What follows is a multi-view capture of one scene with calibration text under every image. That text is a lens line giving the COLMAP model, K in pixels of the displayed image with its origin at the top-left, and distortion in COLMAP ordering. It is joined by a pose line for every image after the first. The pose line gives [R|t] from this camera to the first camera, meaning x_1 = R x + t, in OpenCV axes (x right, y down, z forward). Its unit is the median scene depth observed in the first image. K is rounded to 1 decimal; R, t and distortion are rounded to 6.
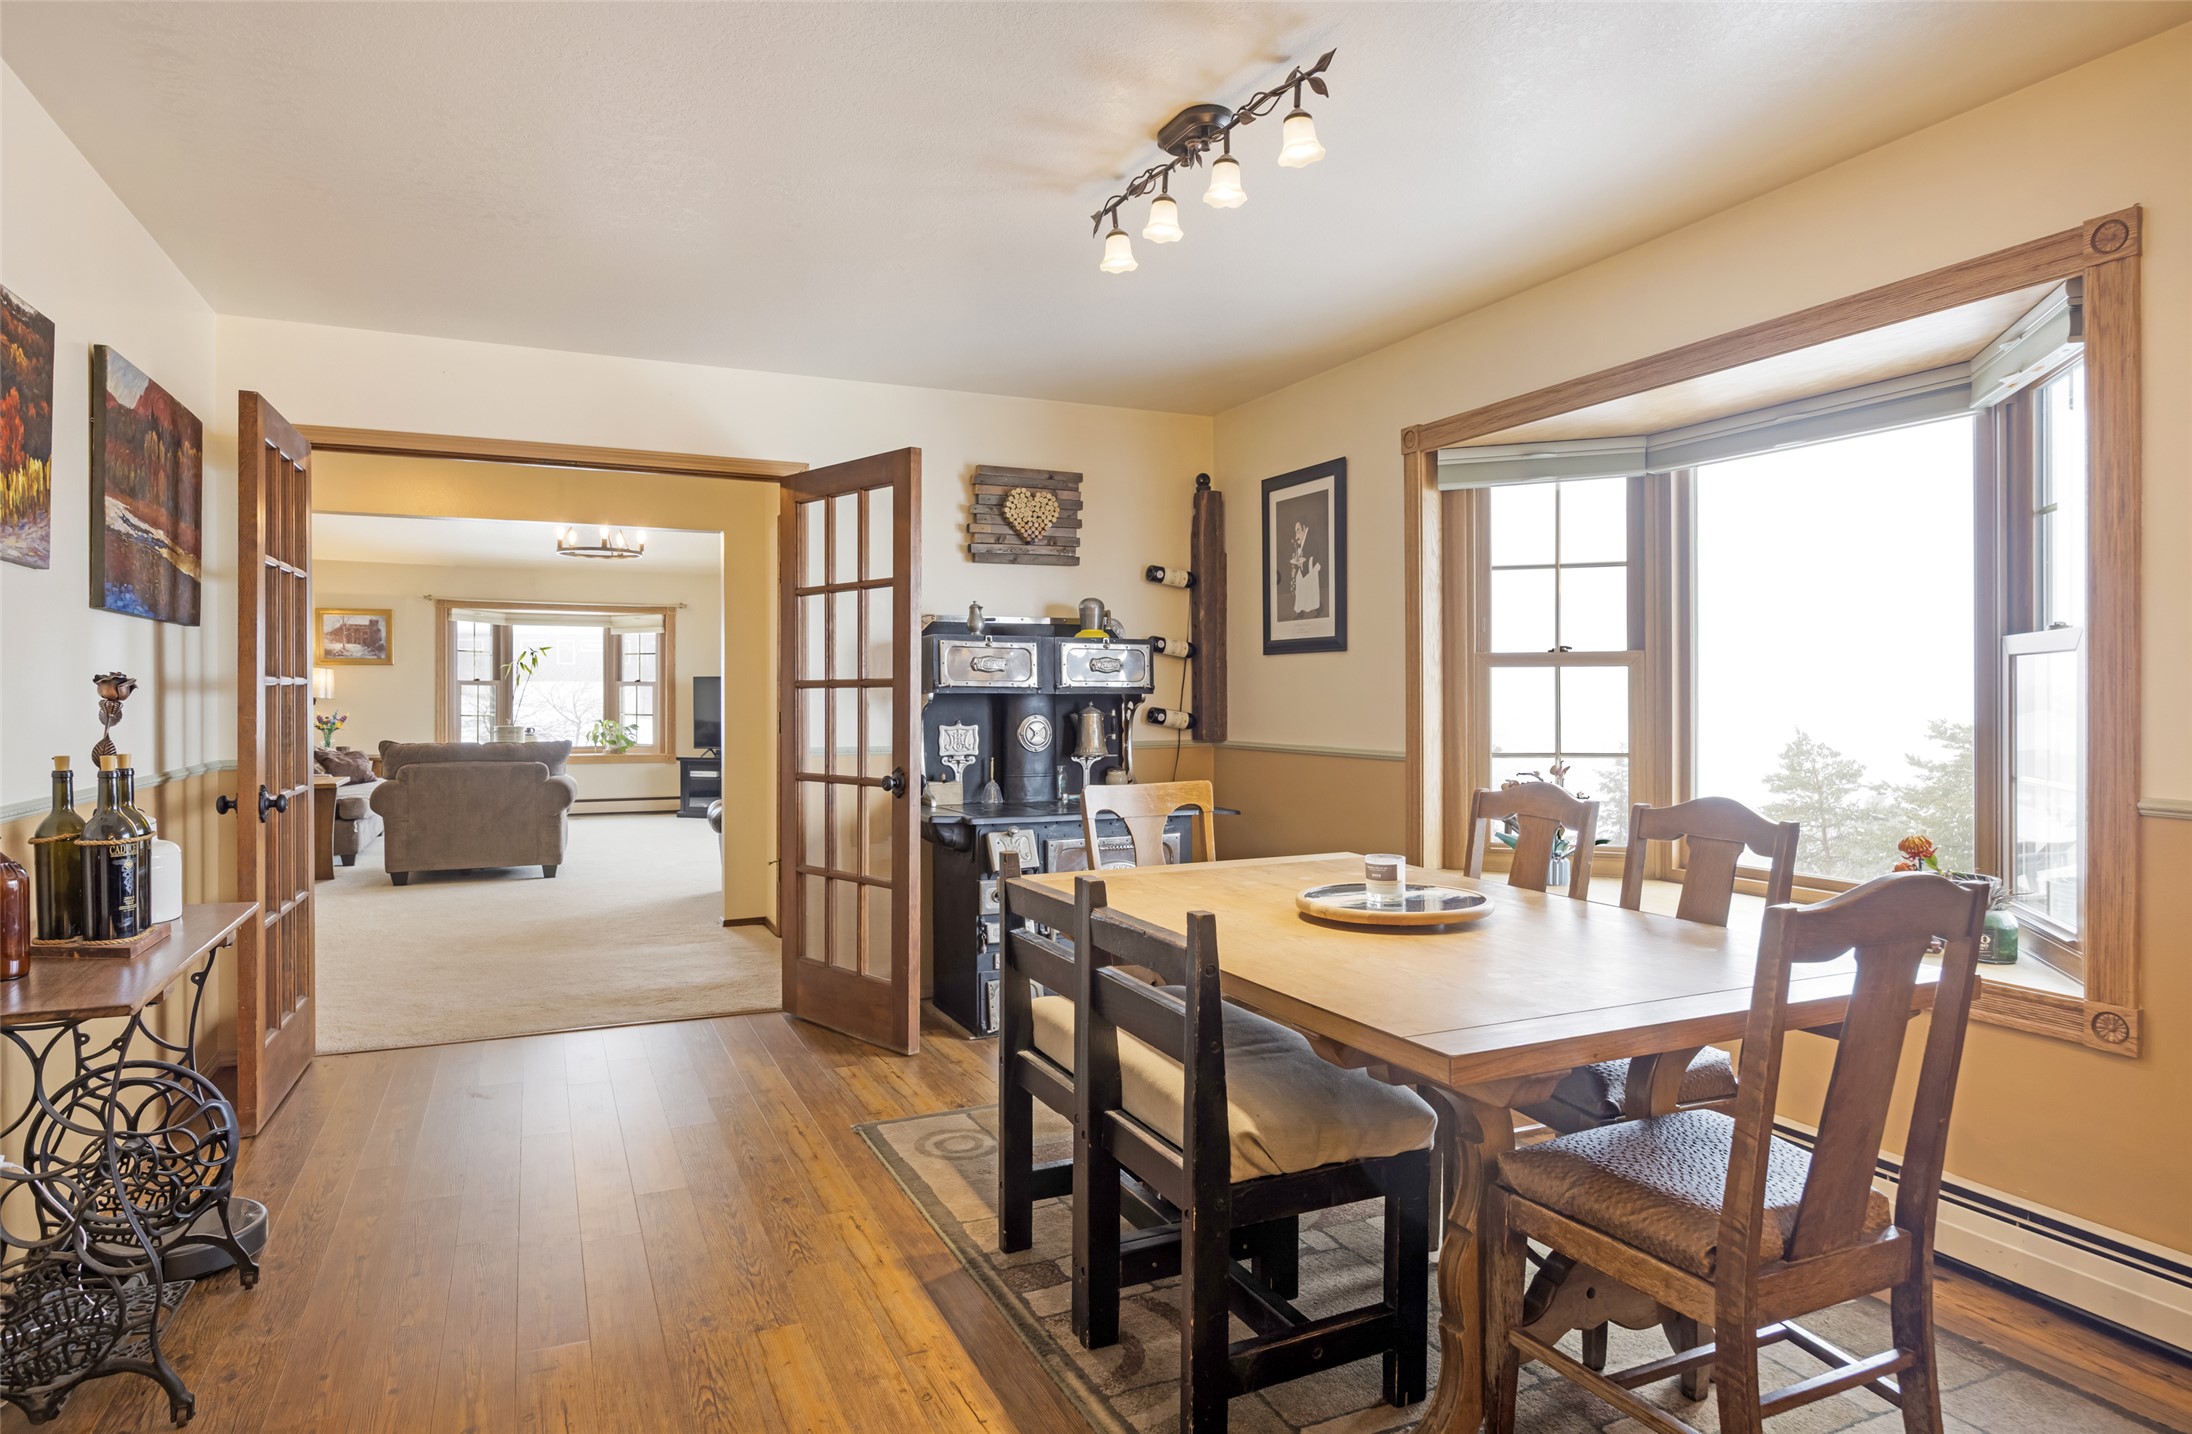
lens RADIAL K [[1255.0, 0, 1091.1], [0, 1255.0, 713.4], [0, 0, 1]] dist [-0.001110, 0.000326]
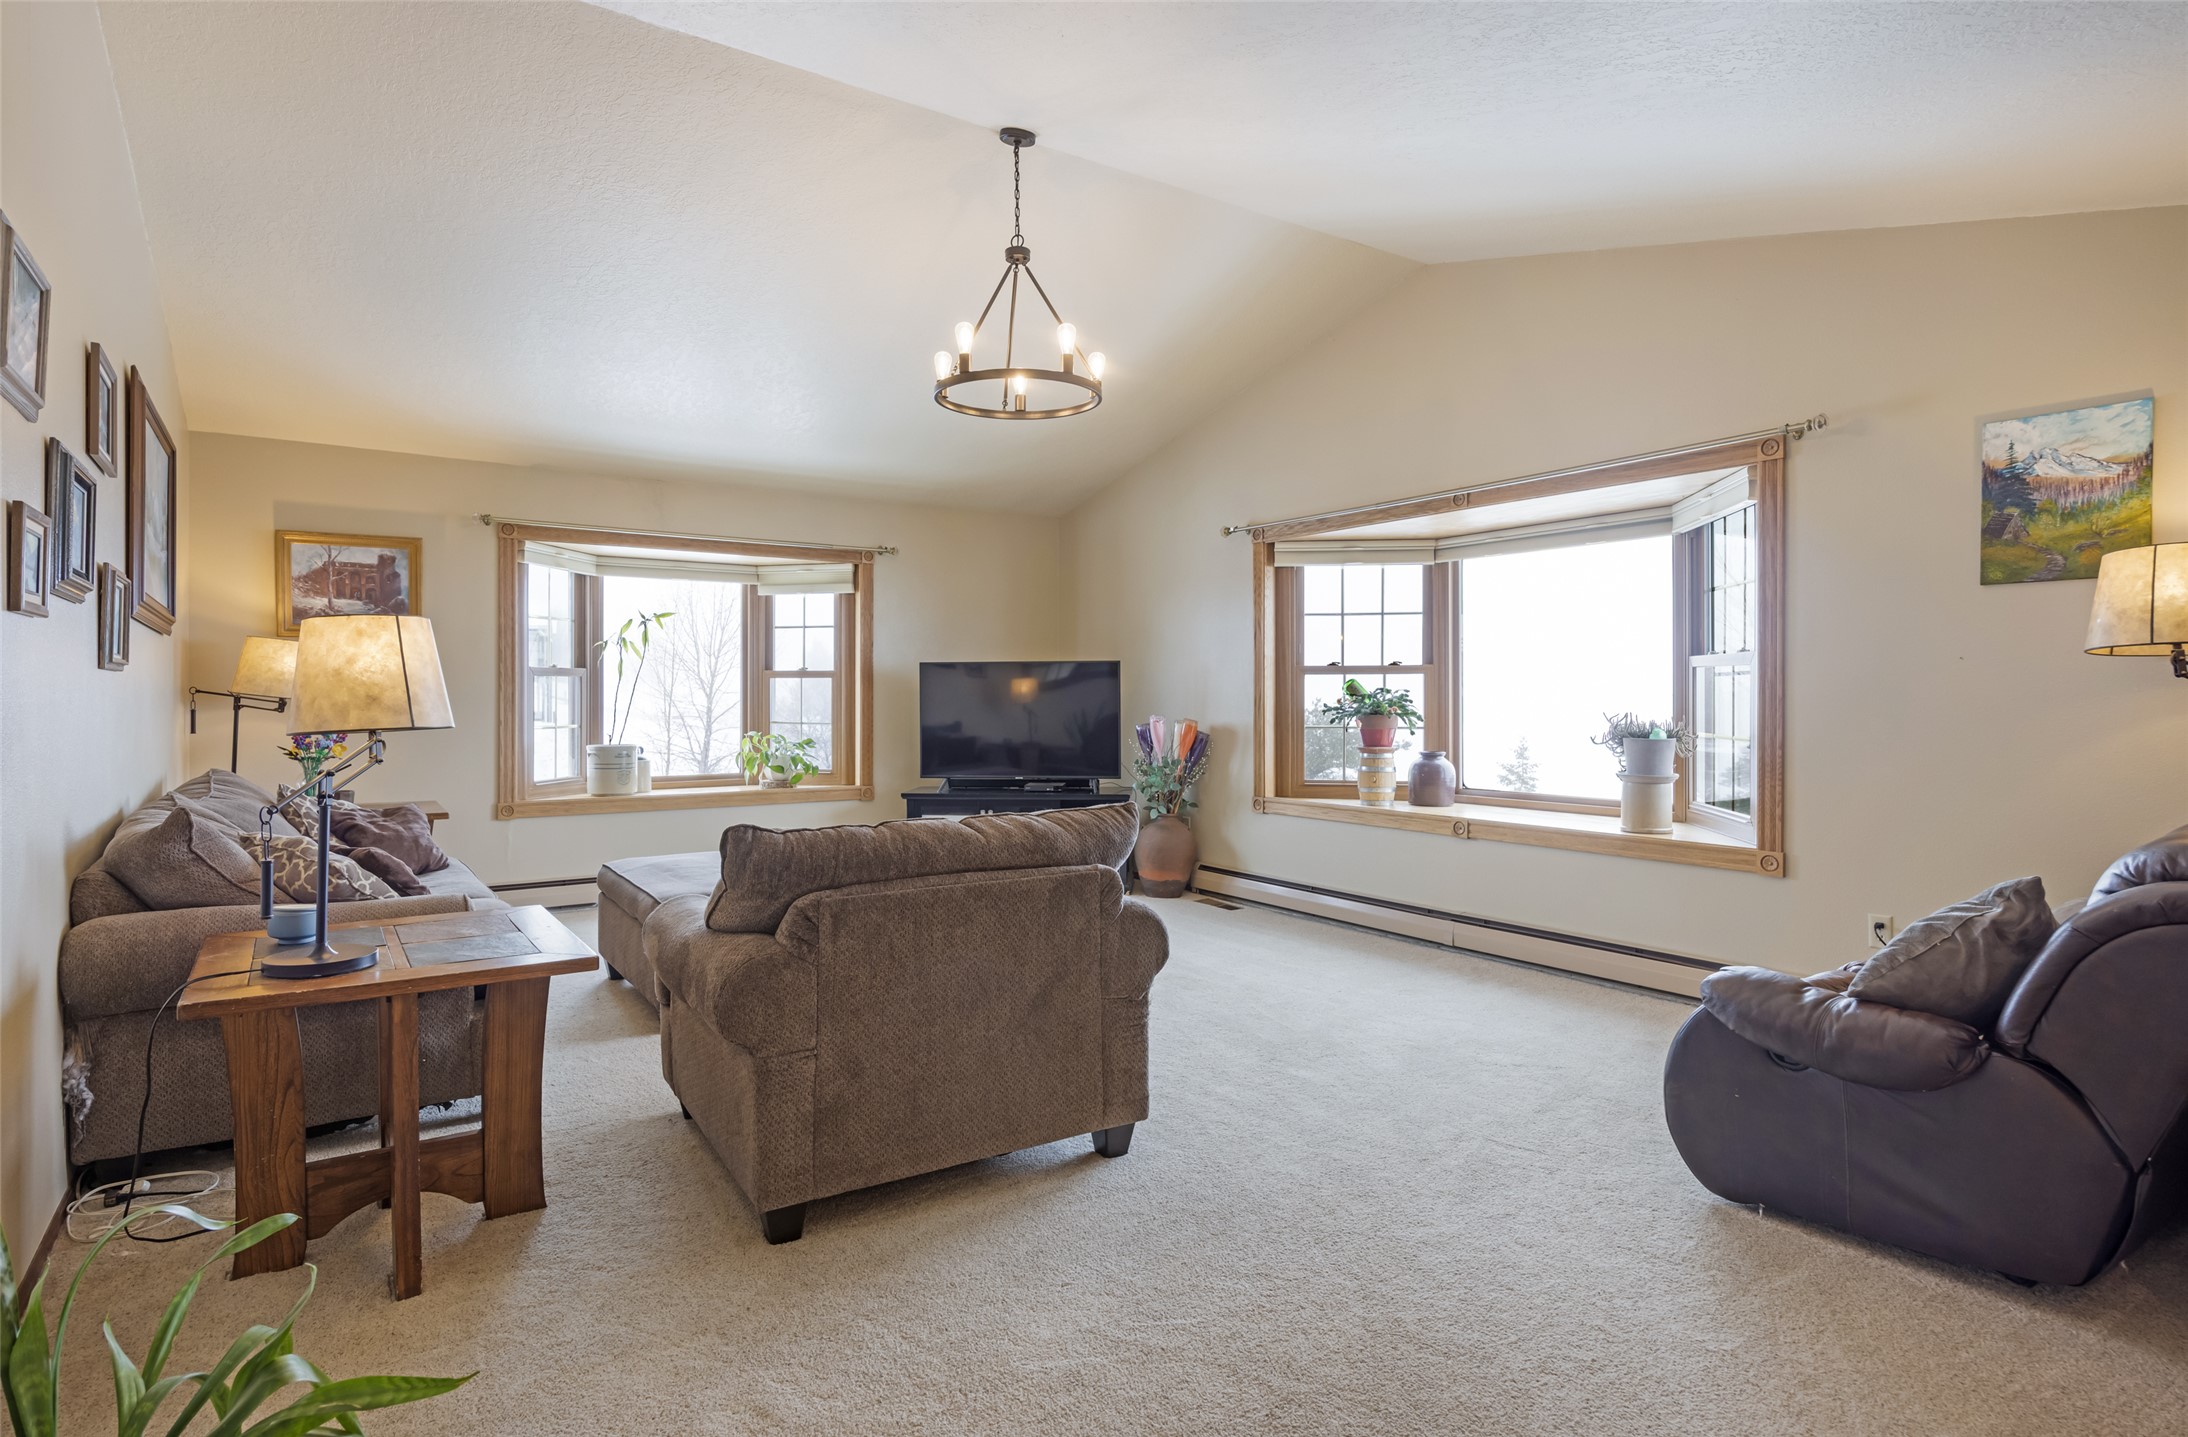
lens RADIAL K [[1139.2, 0, 1087.9], [0, 1139.2, 704.4], [0, 0, 1]] dist [-0.024433, -0.000600]
pose [[0.984192, -0.004085, 0.177058, -0.809319], [0.004696, 0.999984, -0.003034, -0.015380], [-0.177043, 0.003817, 0.984196, 1.043573]]
